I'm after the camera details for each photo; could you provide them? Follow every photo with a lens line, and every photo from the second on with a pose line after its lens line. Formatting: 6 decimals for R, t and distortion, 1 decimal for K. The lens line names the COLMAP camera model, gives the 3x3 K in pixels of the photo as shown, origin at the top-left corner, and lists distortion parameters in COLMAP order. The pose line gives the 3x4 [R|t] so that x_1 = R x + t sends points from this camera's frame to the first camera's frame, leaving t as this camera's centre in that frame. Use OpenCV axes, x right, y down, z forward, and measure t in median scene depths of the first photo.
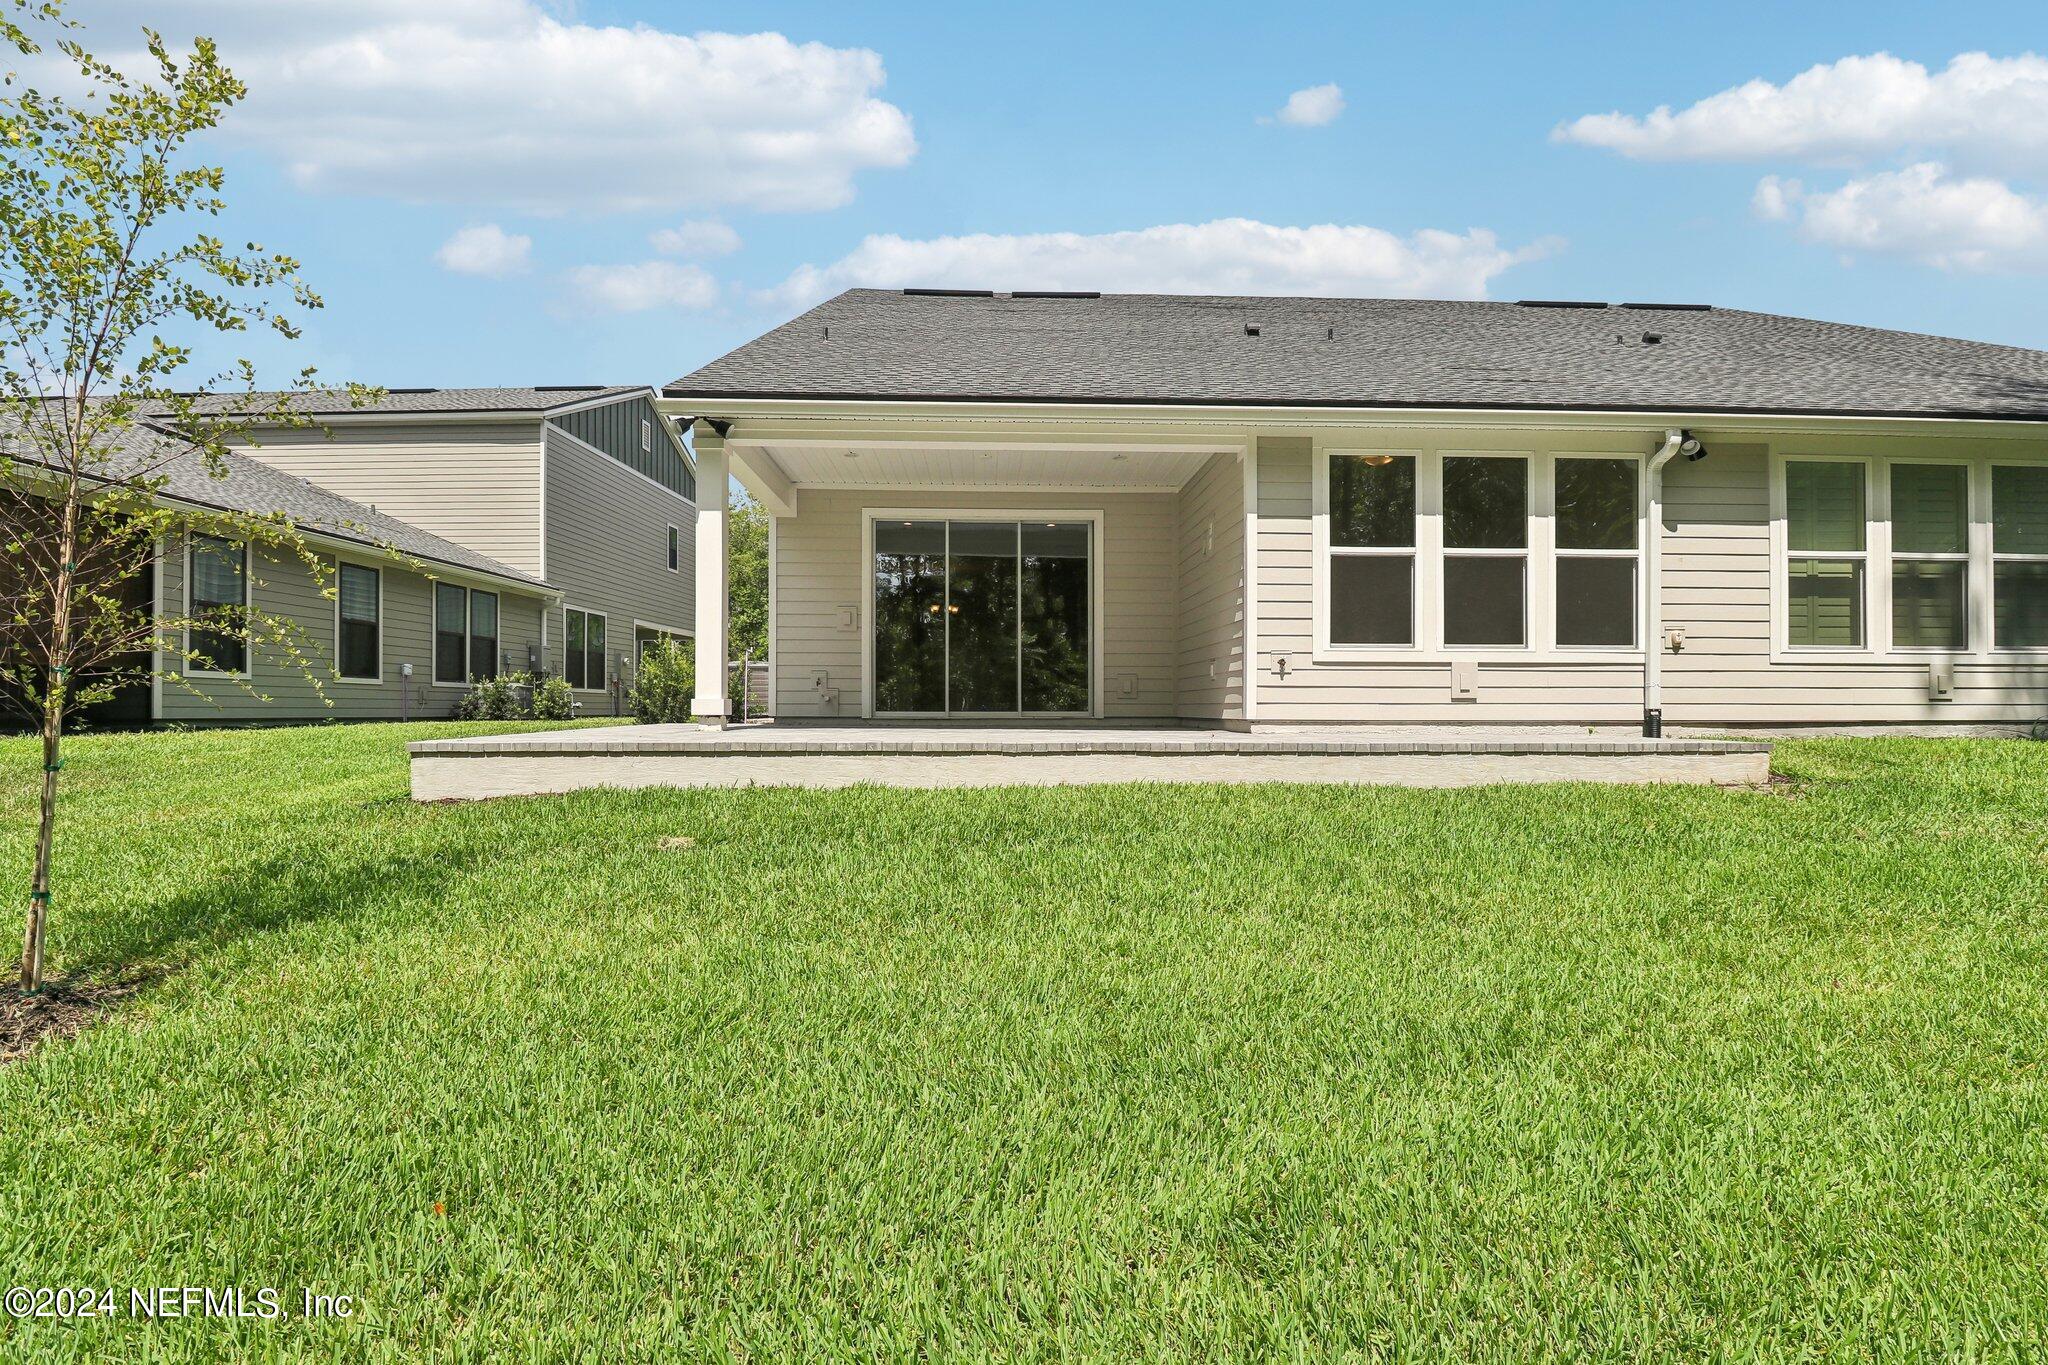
lens RADIAL K [[971.9, 0, 984.0], [0, 971.9, 699.1], [0, 0, 1]] dist [-0.002028, -0.005154]
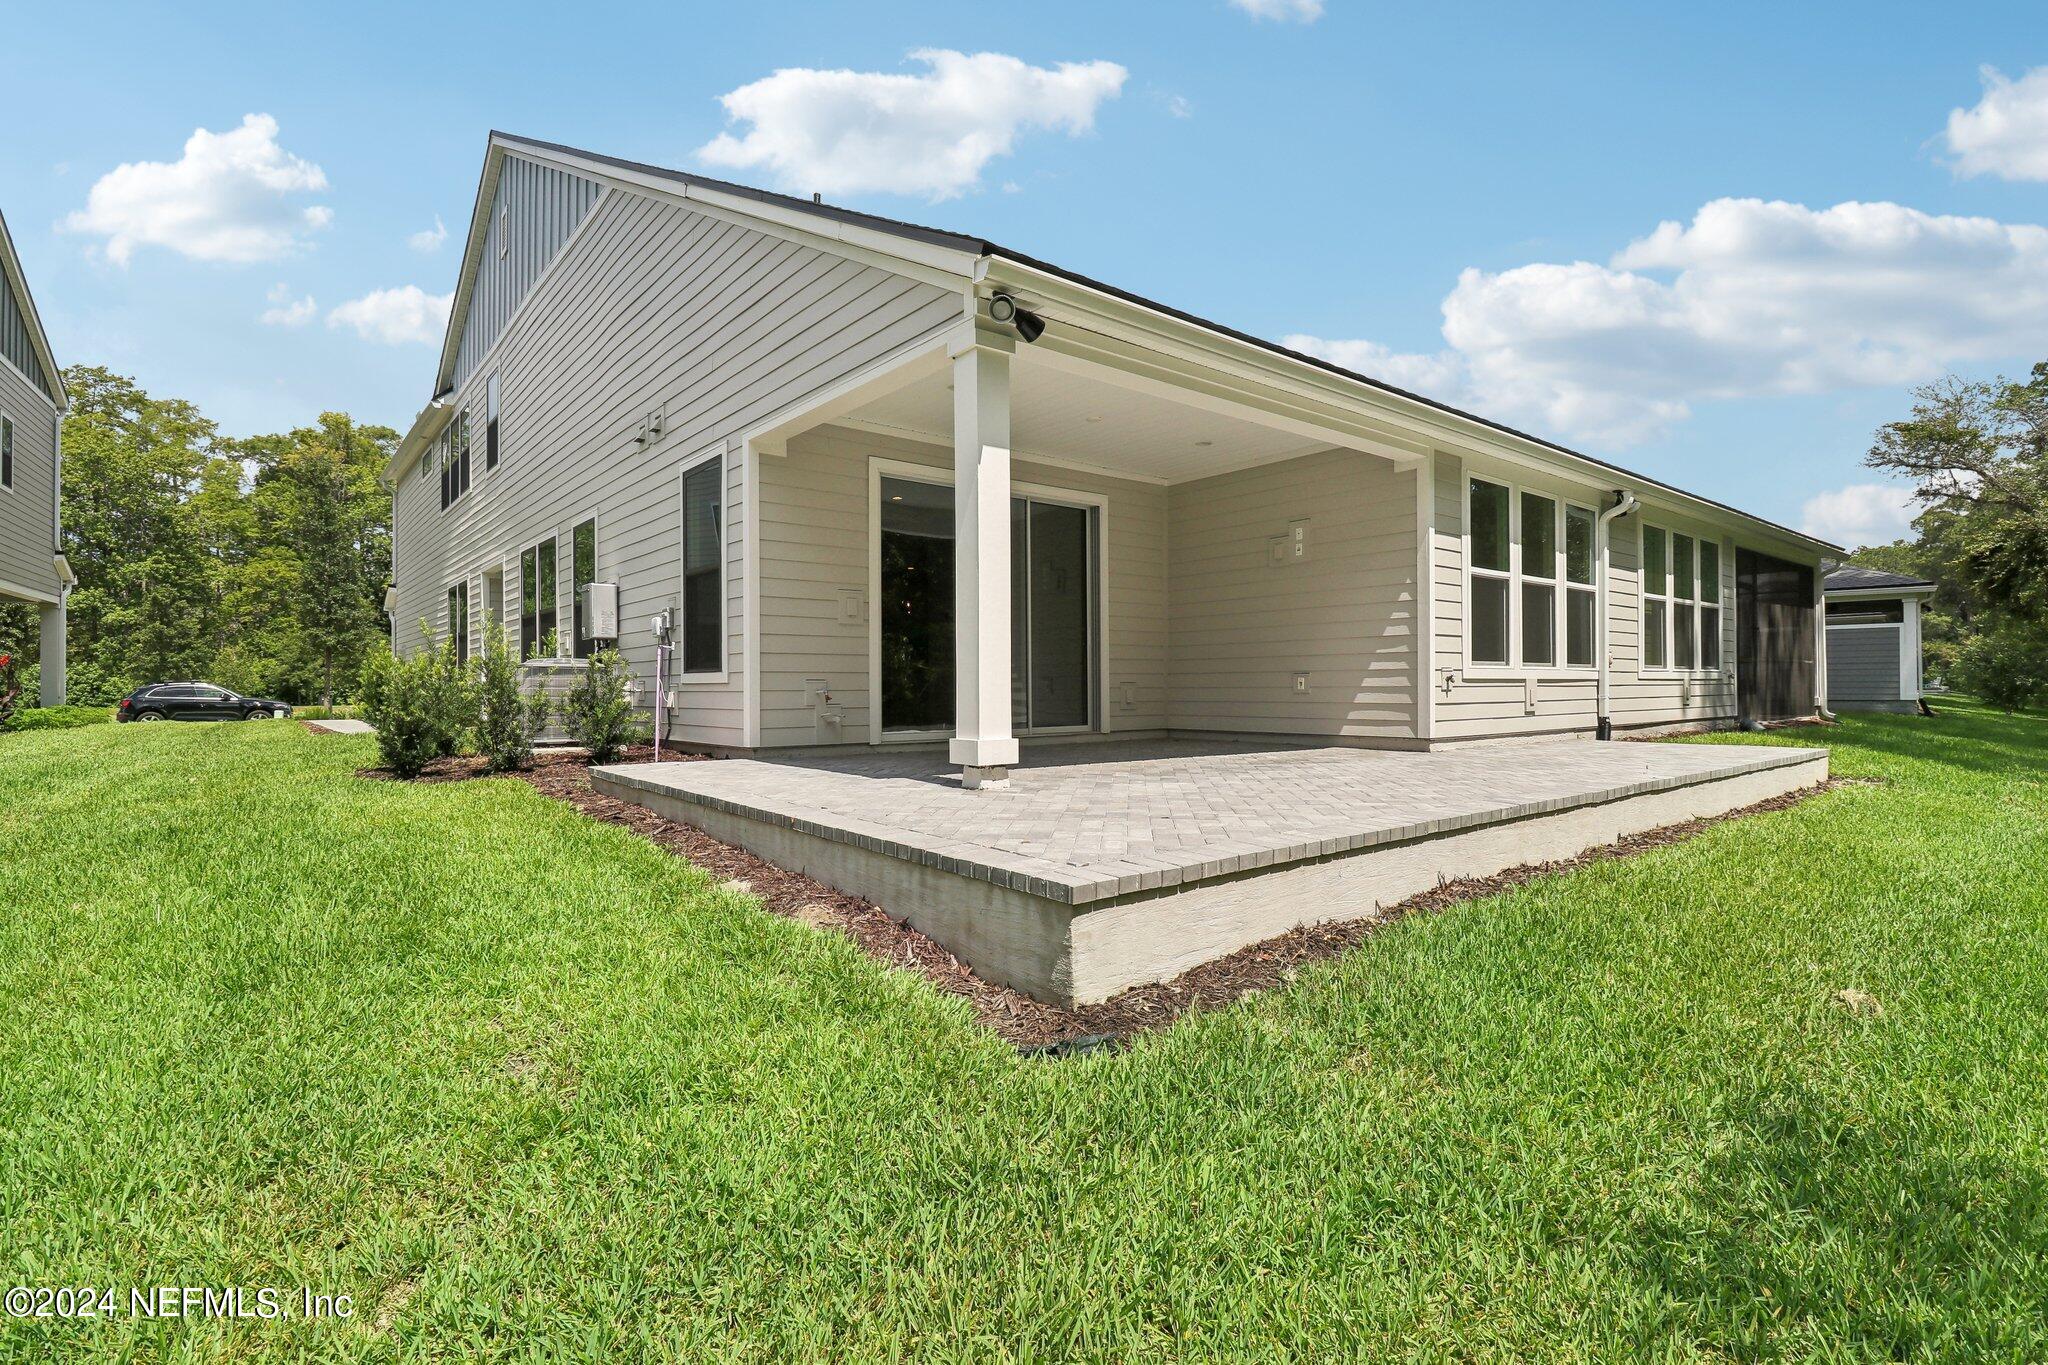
lens RADIAL K [[971.9, 0, 1035.2], [0, 971.9, 688.6], [0, 0, 1]] dist [-0.002028, -0.005154]
pose [[0.795938, -0.007150, 0.605336, -0.629122], [0.002920, 0.999964, 0.007971, -0.037301], [-0.605371, -0.004577, 0.795930, 0.458768]]
